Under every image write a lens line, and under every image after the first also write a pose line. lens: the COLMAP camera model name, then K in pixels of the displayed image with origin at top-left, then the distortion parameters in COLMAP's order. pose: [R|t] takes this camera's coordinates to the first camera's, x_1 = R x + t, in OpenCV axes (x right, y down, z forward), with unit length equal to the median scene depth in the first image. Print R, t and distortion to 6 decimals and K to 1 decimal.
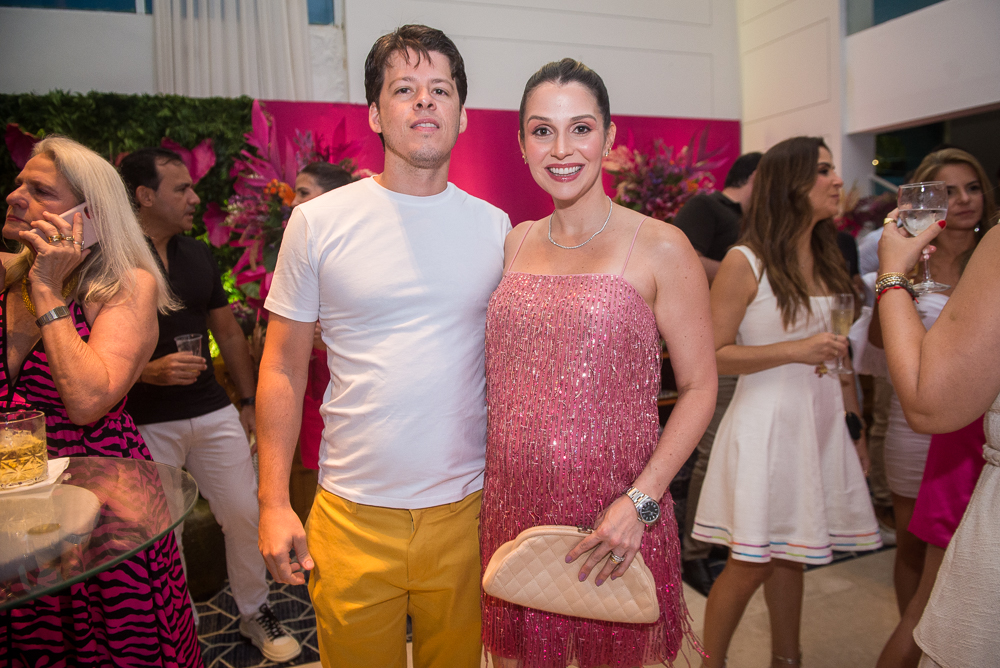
lens RADIAL K [[712.9, 0, 497.6], [0, 712.9, 305.4], [0, 0, 1]] dist [-0.026150, -0.002325]
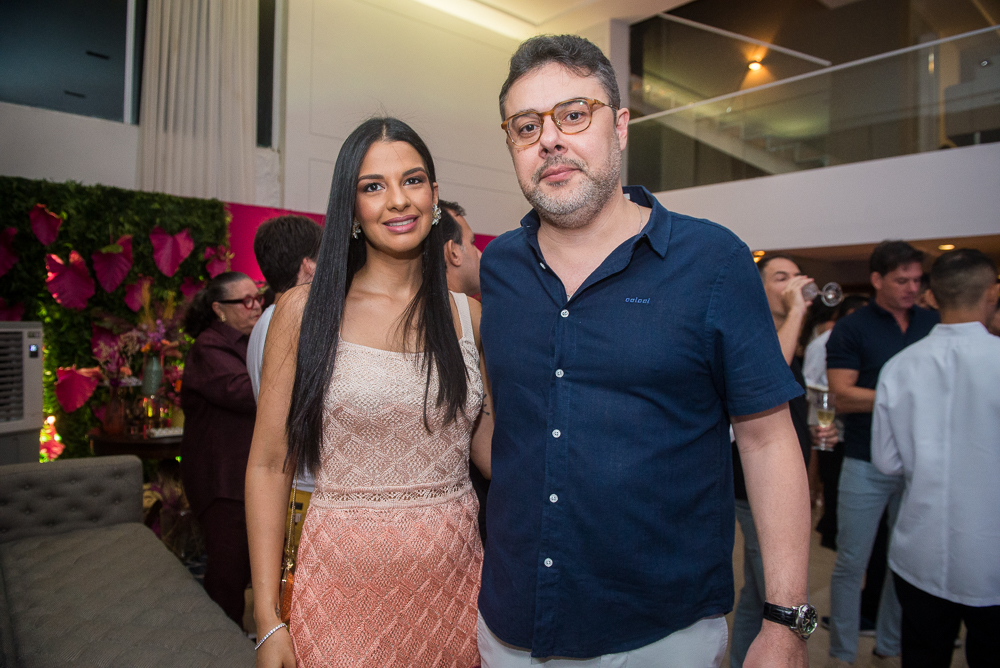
lens RADIAL K [[677.1, 0, 509.2], [0, 677.1, 339.8], [0, 0, 1]] dist [-0.048092, -0.001104]
pose [[0.930849, 0.045496, 0.362560, -0.296744], [-0.023837, 0.997666, -0.063993, 0.034653], [-0.364626, 0.050925, 0.929761, -0.355322]]
